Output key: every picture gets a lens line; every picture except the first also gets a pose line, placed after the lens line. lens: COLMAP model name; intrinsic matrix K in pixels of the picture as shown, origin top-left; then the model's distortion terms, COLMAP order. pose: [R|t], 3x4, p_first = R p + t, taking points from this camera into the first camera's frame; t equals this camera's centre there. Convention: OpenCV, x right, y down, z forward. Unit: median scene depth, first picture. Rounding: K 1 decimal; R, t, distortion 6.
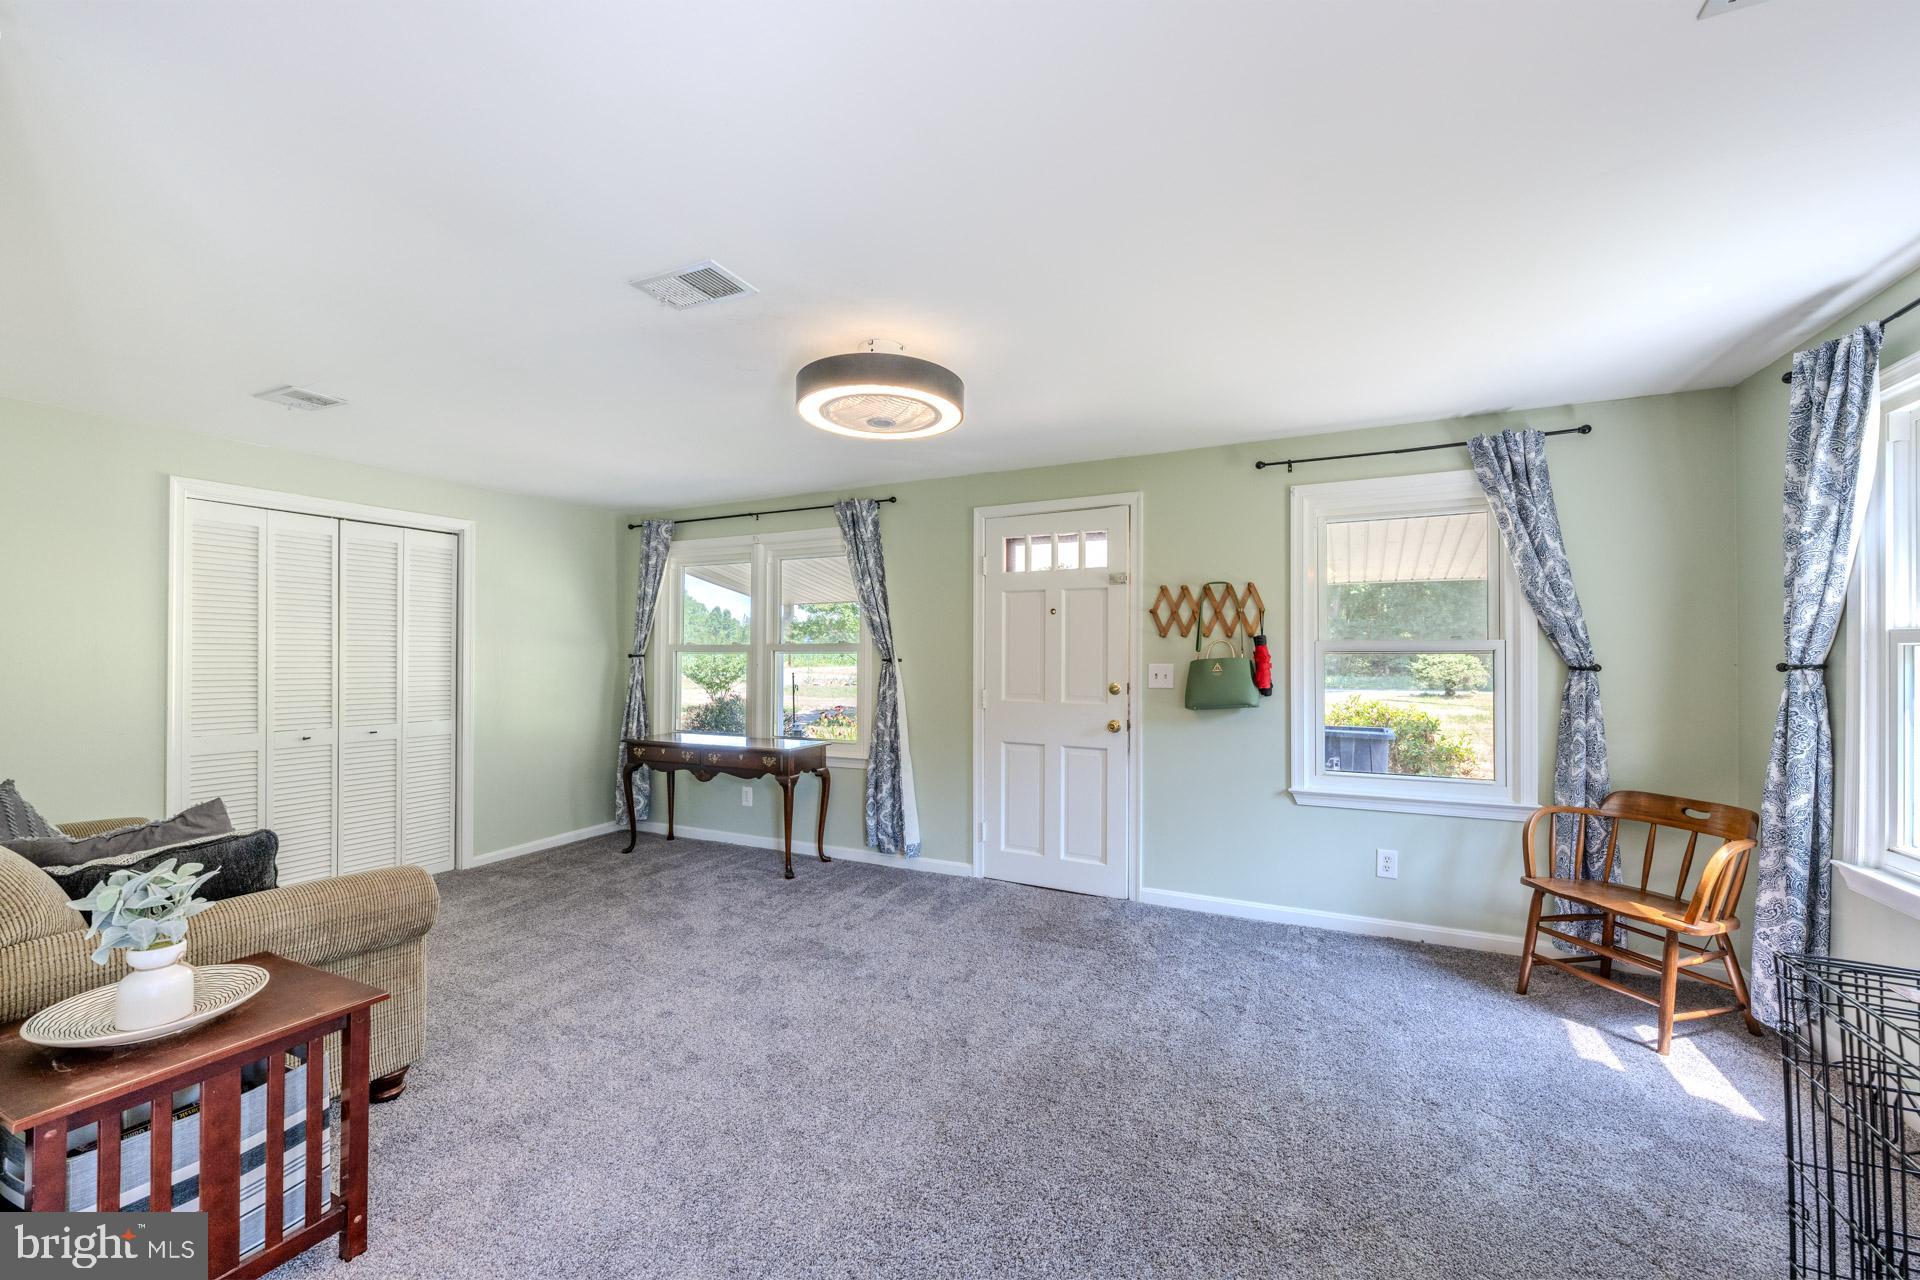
lens RADIAL K [[758.1, 0, 959.1], [0, 758.1, 651.1], [0, 0, 1]] dist [-0.001449, 0.000266]
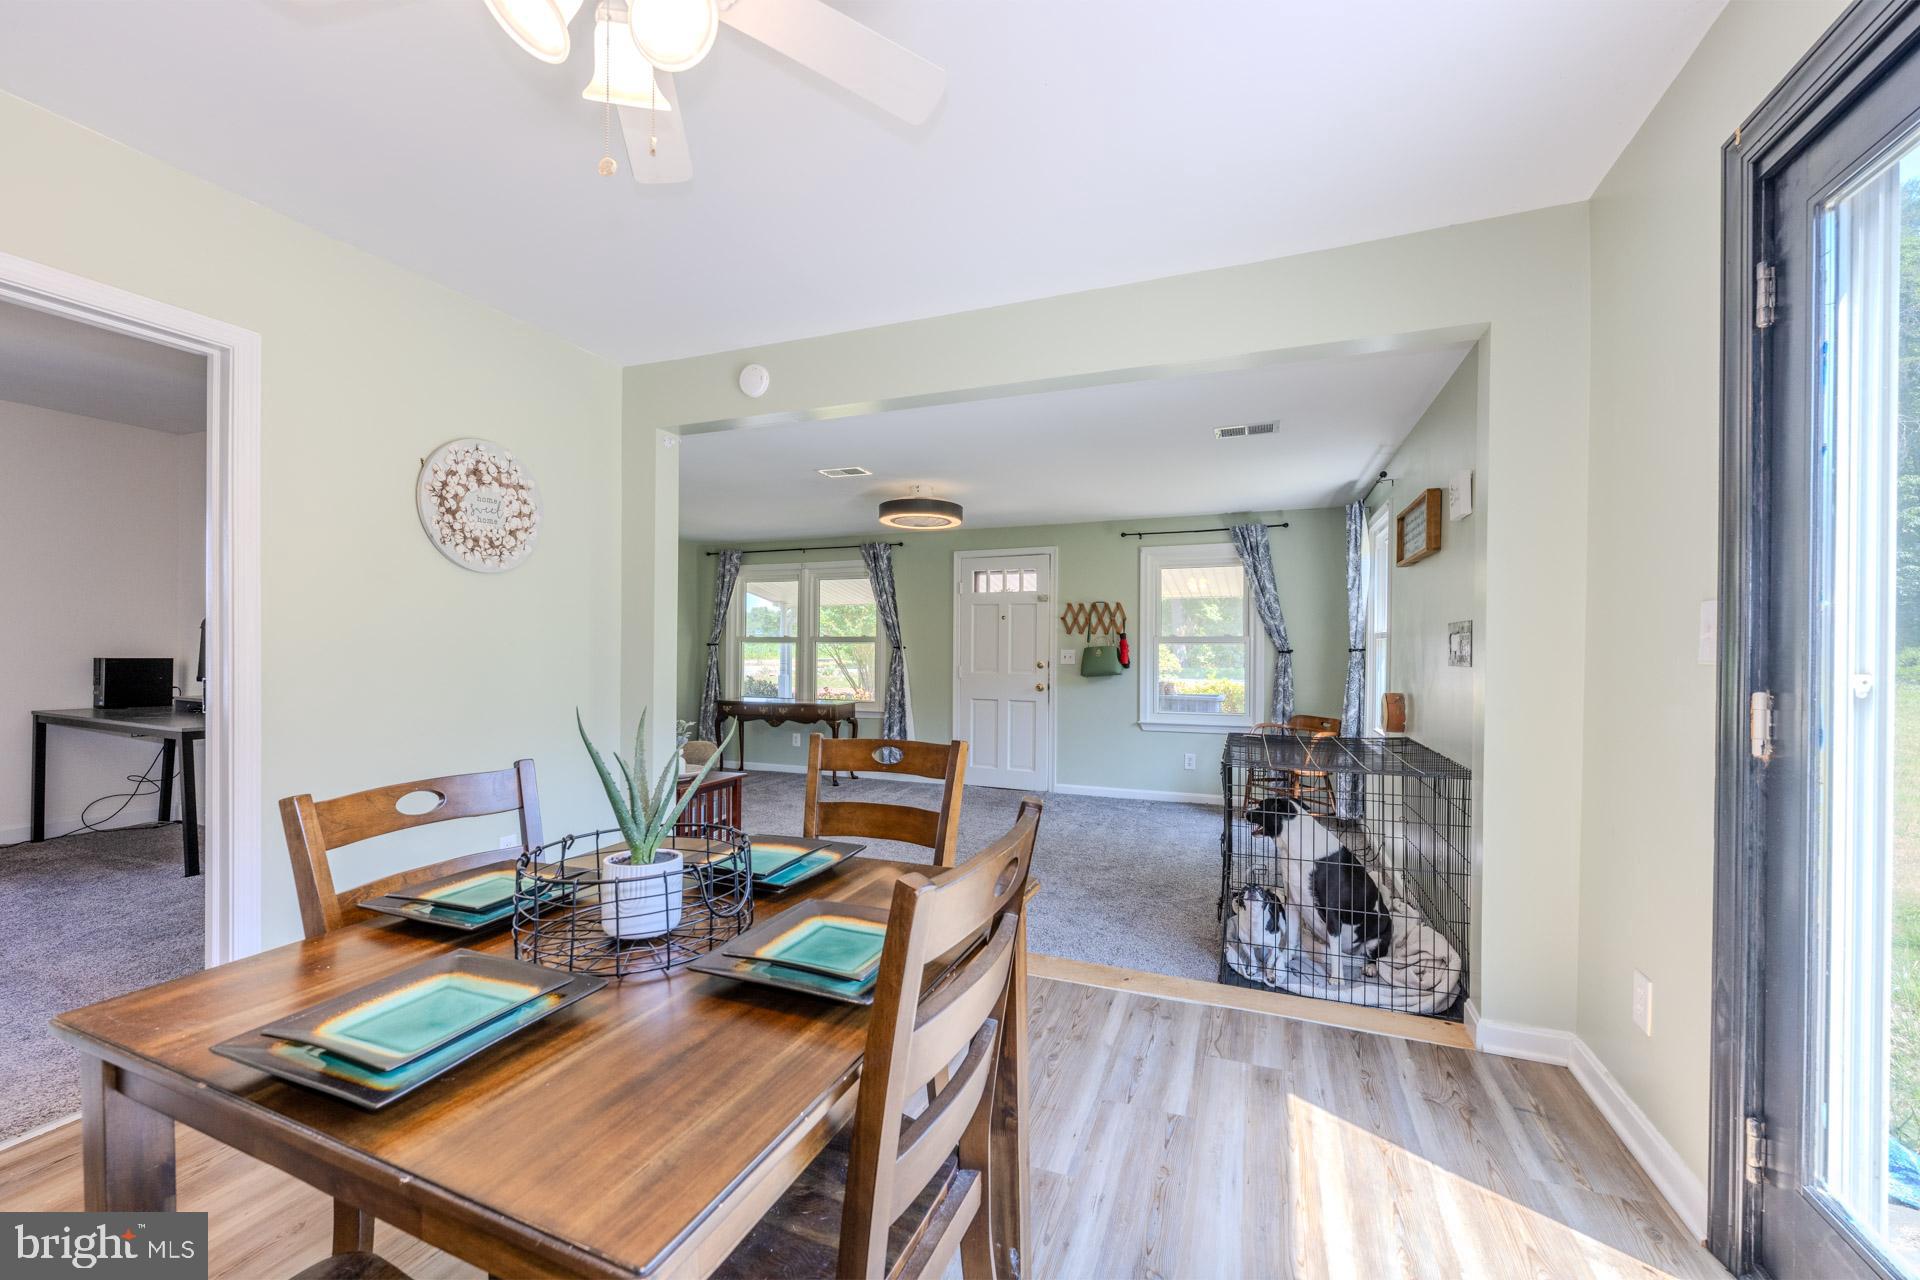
lens RADIAL K [[758.1, 0, 959.7], [0, 758.1, 651.9], [0, 0, 1]] dist [-0.001449, 0.000266]
pose [[0.996988, 0.003036, 0.077500, -0.098752], [-0.003802, 0.999945, 0.009736, 0.005882], [-0.077467, -0.010001, 0.996945, -0.634296]]
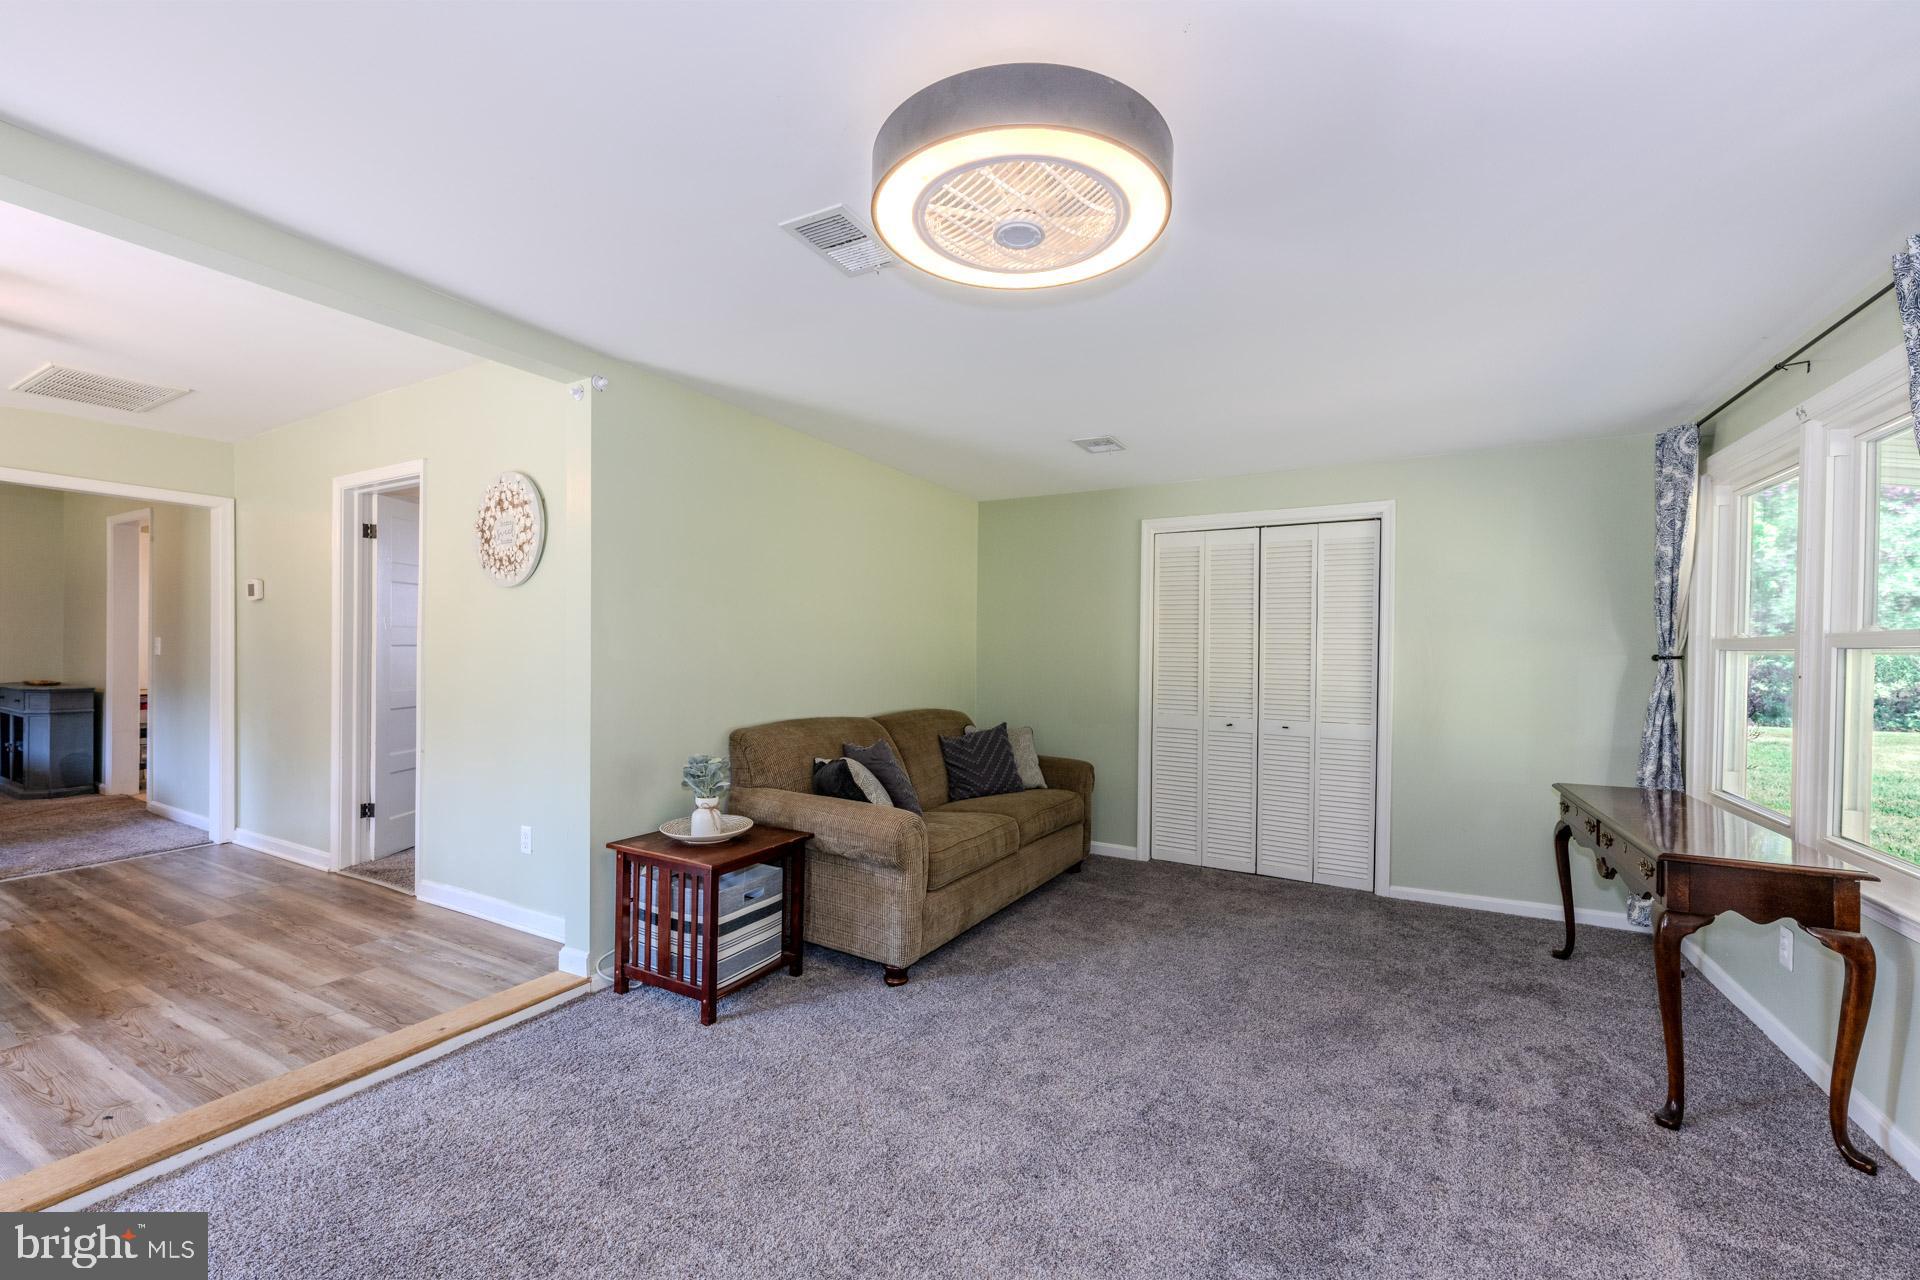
lens RADIAL K [[758.1, 0, 953.2], [0, 758.1, 649.1], [0, 0, 1]] dist [-0.001449, 0.000266]
pose [[-0.051318, -0.001533, -0.998681, 0.297318], [-0.005954, 0.999982, -0.001229, 0.004675], [0.998665, 0.005883, -0.051326, 0.625262]]
